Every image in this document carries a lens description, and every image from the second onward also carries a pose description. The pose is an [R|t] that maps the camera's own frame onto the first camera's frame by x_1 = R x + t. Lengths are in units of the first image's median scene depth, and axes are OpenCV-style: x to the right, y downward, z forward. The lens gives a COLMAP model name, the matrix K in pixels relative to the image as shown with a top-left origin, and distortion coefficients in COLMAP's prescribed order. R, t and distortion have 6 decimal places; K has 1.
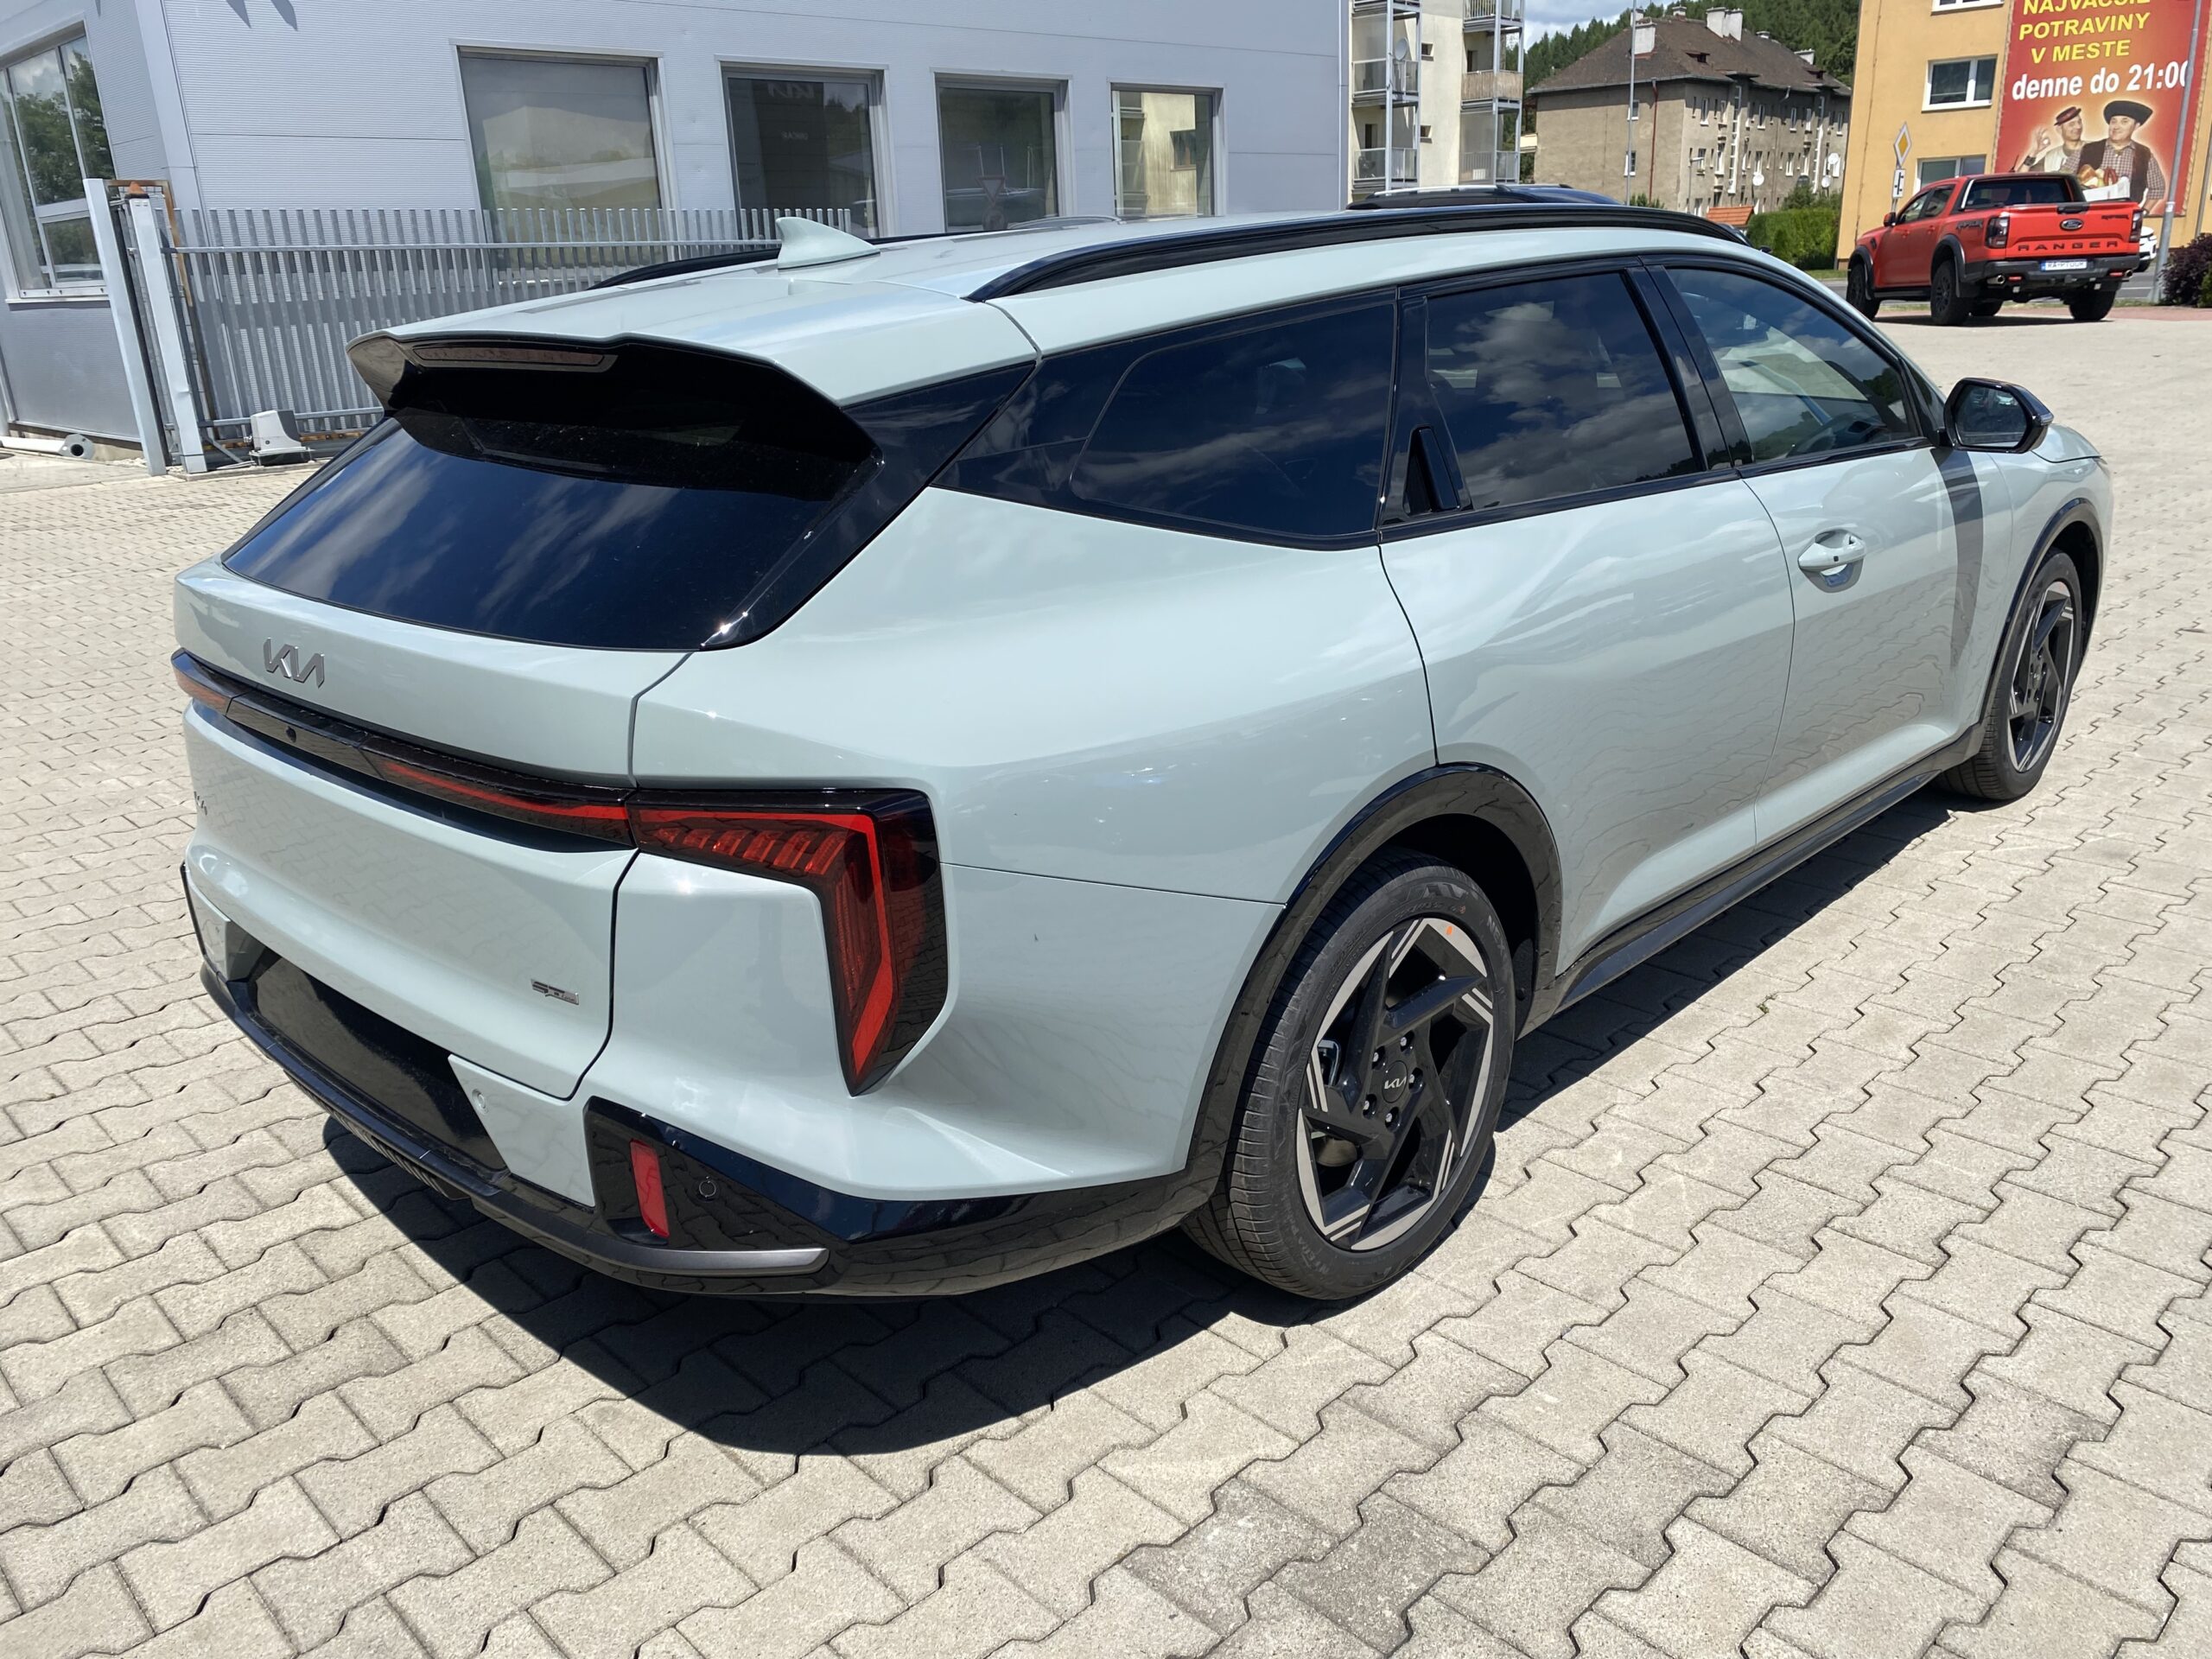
lens RADIAL K [[1682.0, 0, 1116.7], [0, 1682.0, 833.8], [0, 0, 1]] dist [0.013370, -0.005791]
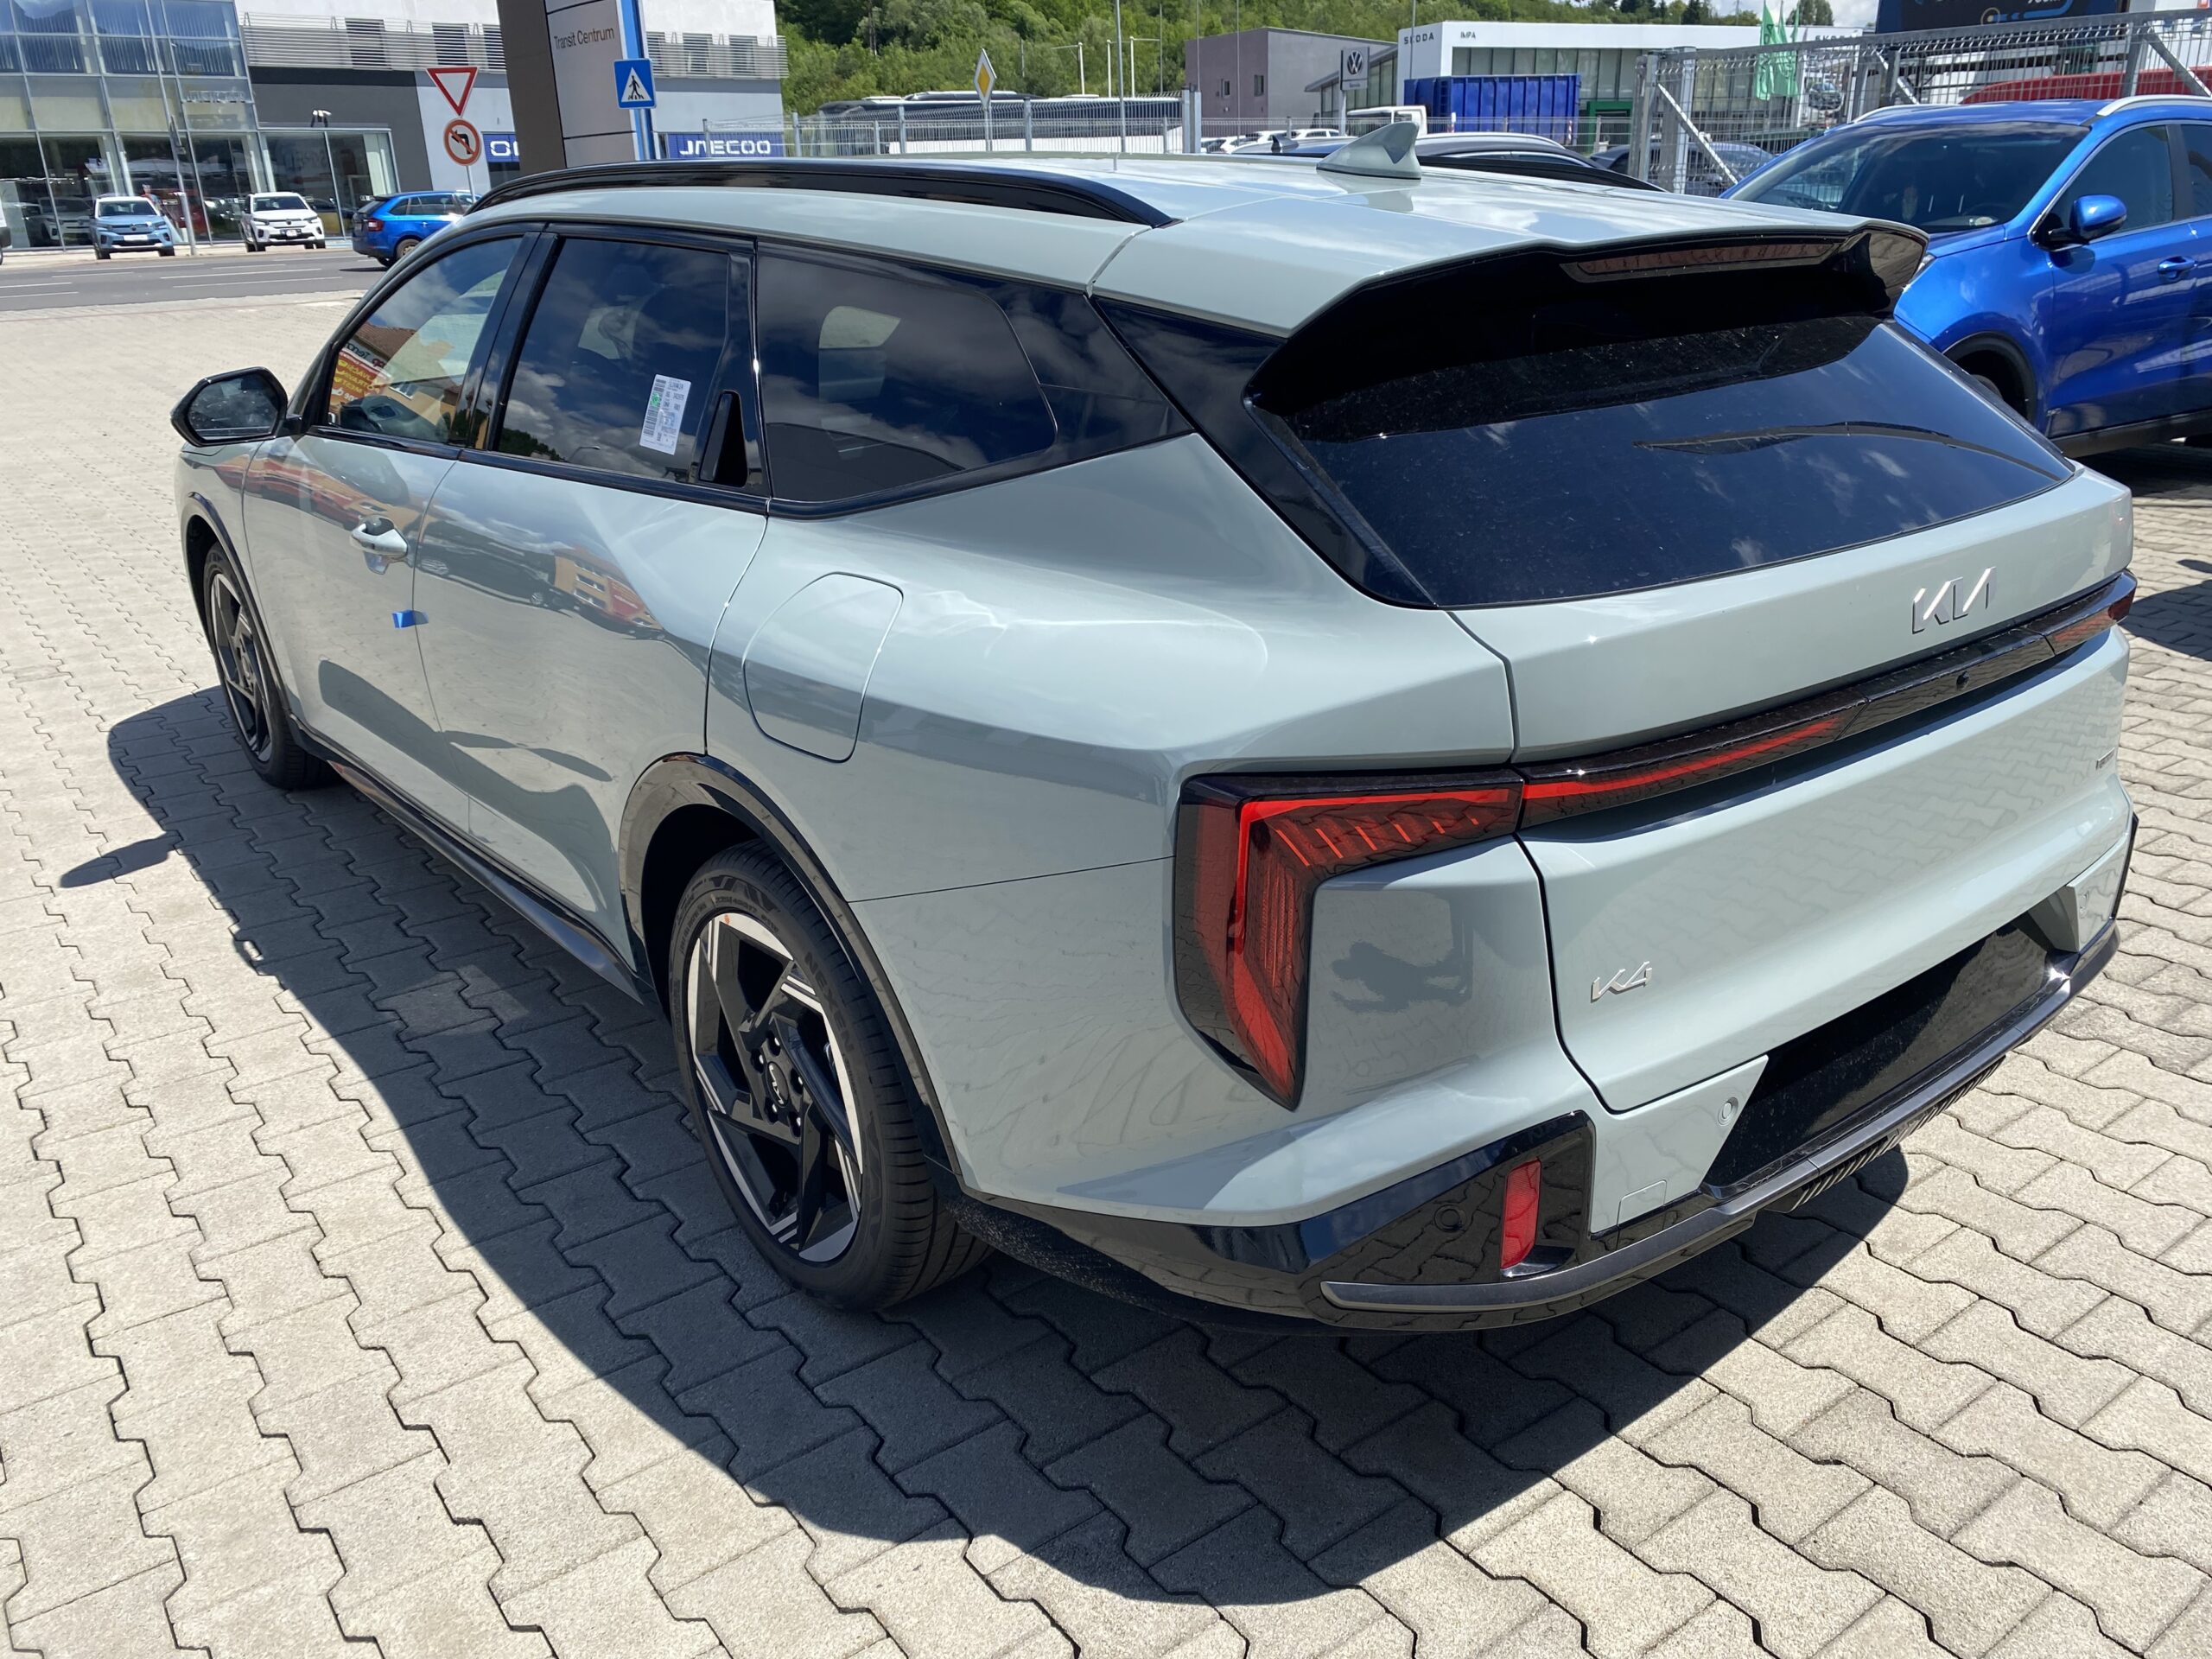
lens RADIAL K [[1700.1, 0, 1111.0], [0, 1700.1, 830.6], [0, 0, 1]] dist [0.001624, 0.002140]
pose [[0.137092, -0.311561, 0.940285, -0.146027], [0.339915, 0.906405, 0.250776, -0.037446], [-0.930411, 0.285238, 0.230165, 0.128171]]
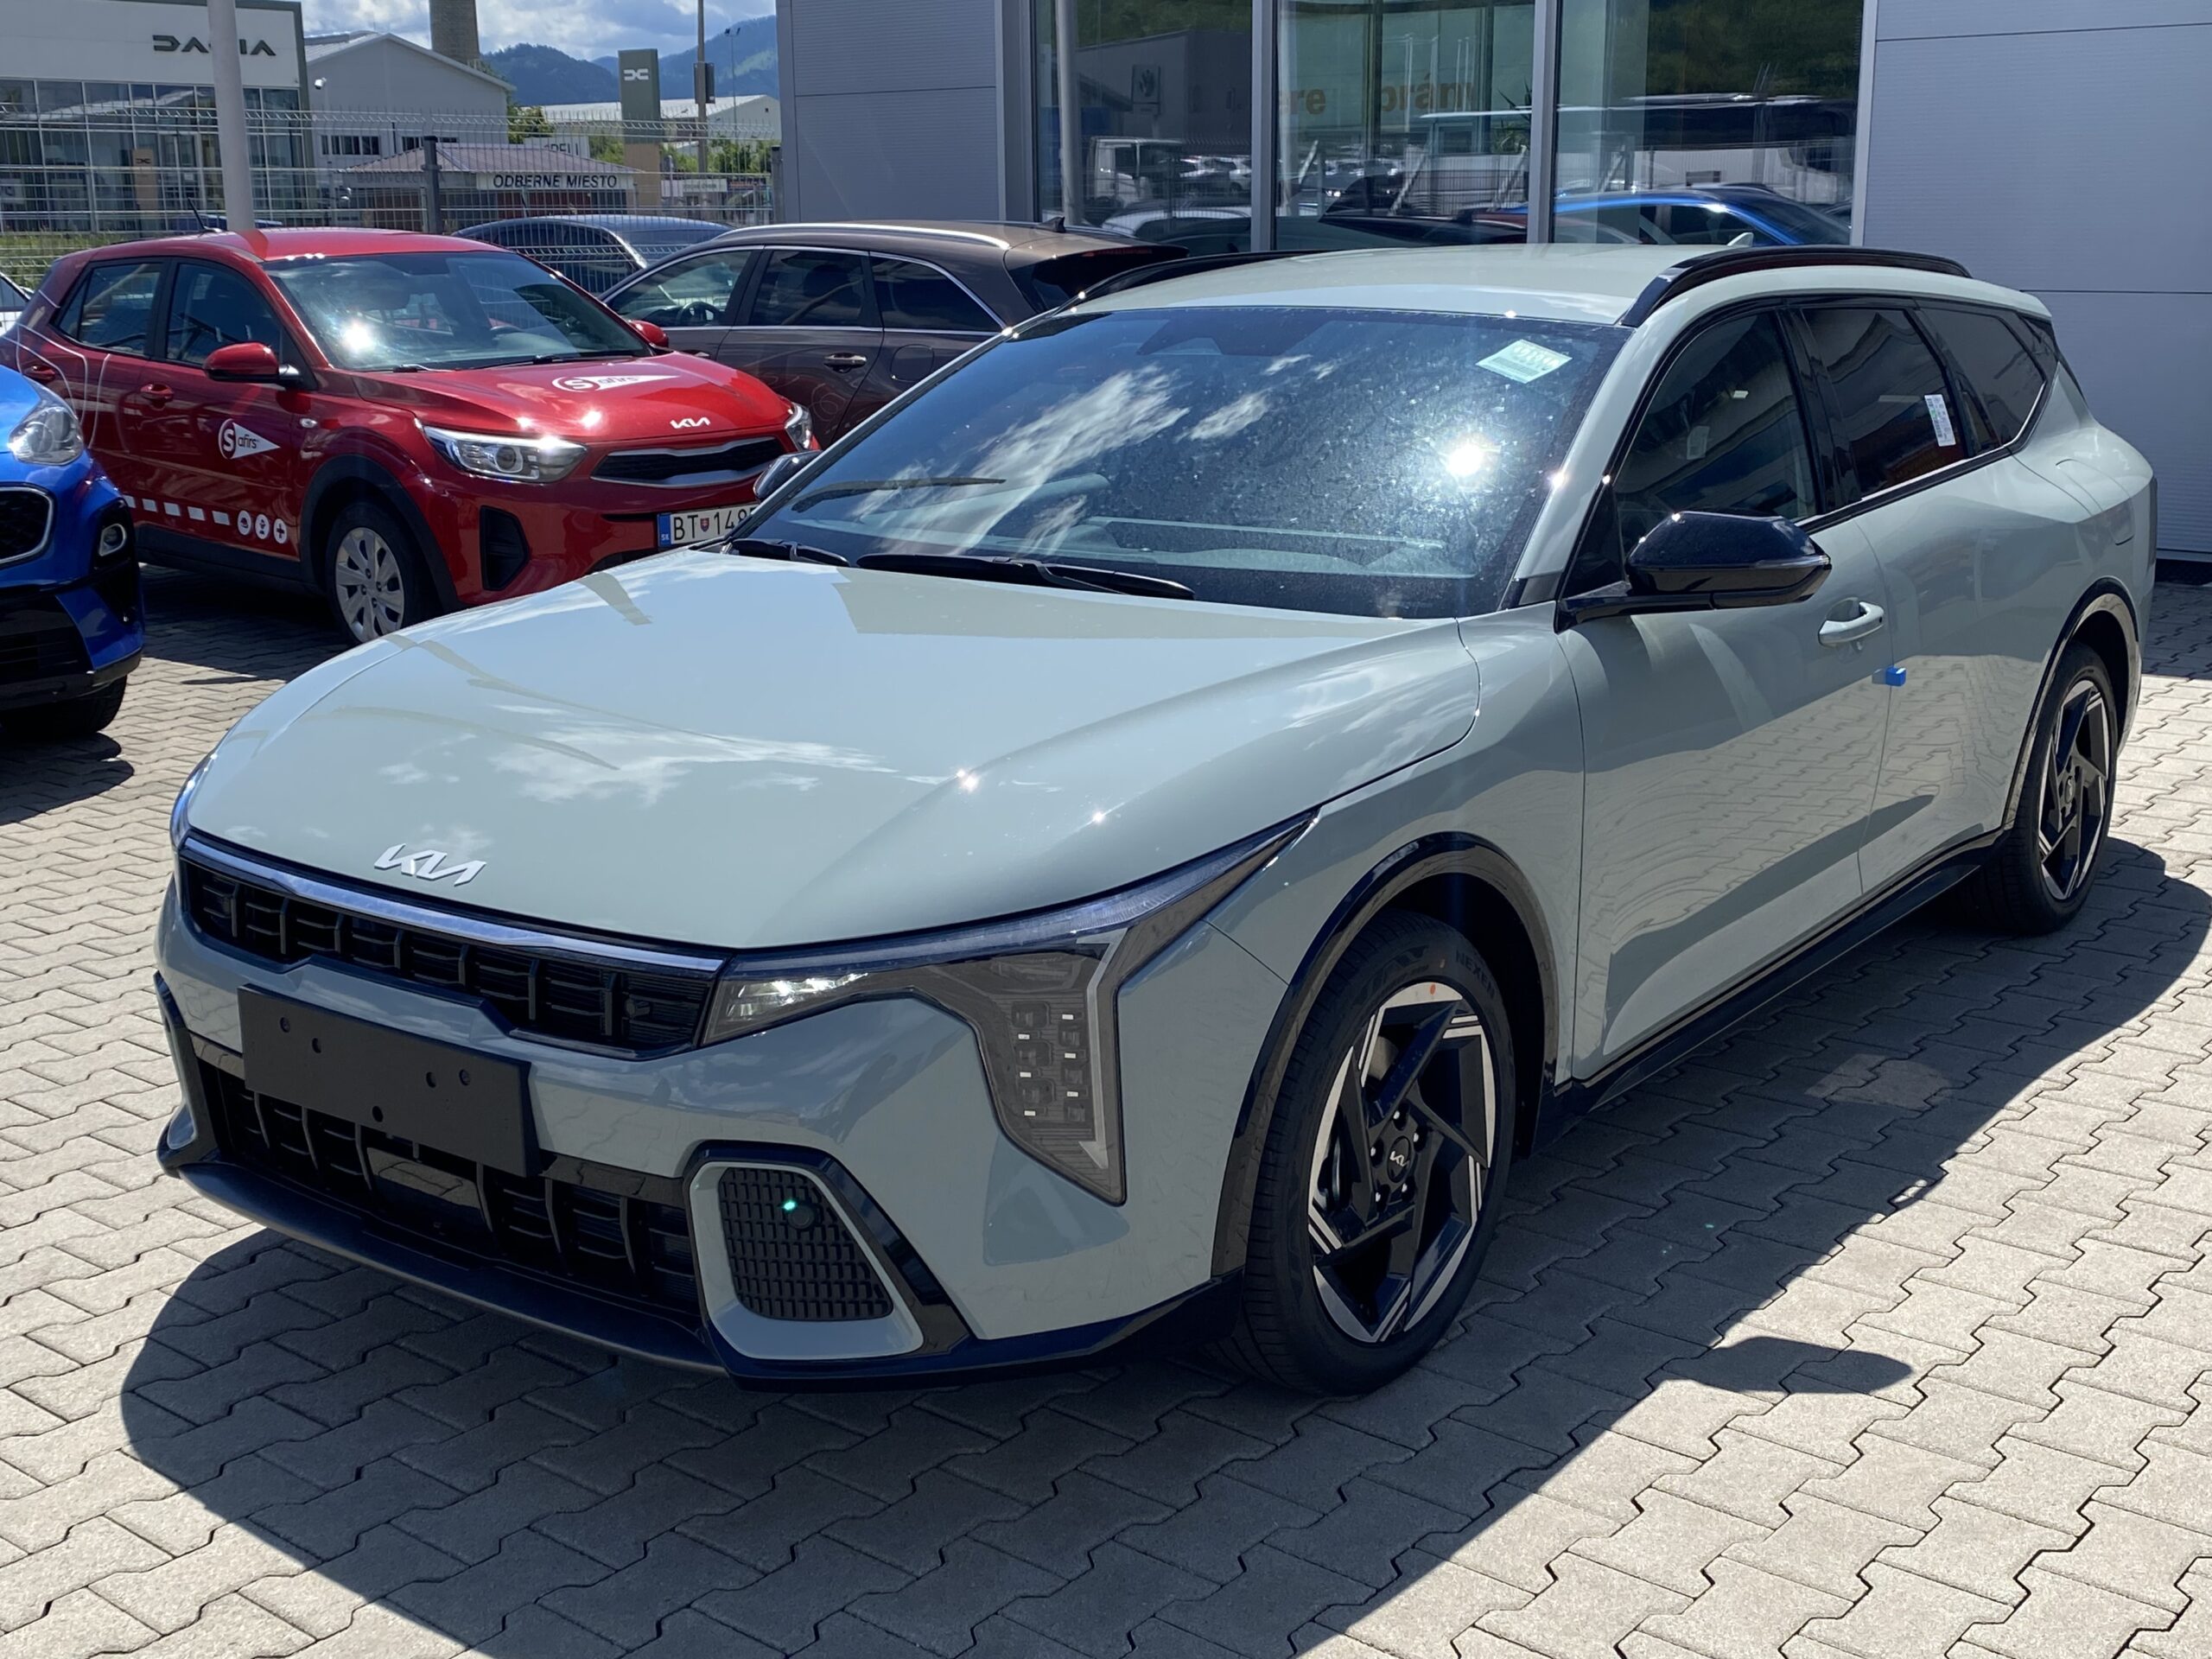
lens RADIAL K [[2476.1, 0, 1103.4], [0, 2476.1, 828.2], [0, 0, 1]] dist [0.132791, -0.378435]
pose [[-0.993136, 0.071196, -0.092805, 0.088729], [0.010044, 0.842396, 0.538765, -0.150463], [0.116536, 0.534134, -0.837329, 0.406599]]
